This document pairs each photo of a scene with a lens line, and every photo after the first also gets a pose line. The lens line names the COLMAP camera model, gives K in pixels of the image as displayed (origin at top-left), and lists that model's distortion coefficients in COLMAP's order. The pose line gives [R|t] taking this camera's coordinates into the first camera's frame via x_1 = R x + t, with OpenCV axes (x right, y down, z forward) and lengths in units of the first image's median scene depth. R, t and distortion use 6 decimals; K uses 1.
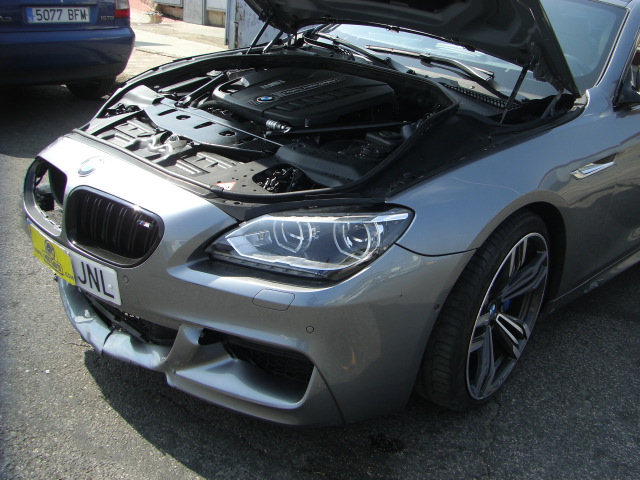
lens RADIAL K [[726.9, 0, 372.4], [0, 726.9, 207.2], [0, 0, 1]] dist [-0.182102, 0.132010]
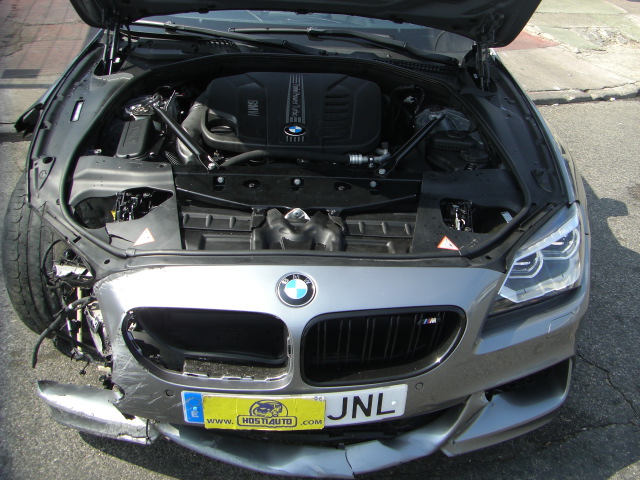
lens RADIAL K [[726.9, 0, 372.4], [0, 726.9, 207.2], [0, 0, 1]] dist [-0.182102, 0.132010]
pose [[0.686319, -0.356973, 0.633670, -0.857988], [0.232901, 0.933253, 0.273490, -0.359657], [-0.689002, -0.040119, 0.723648, 0.387151]]
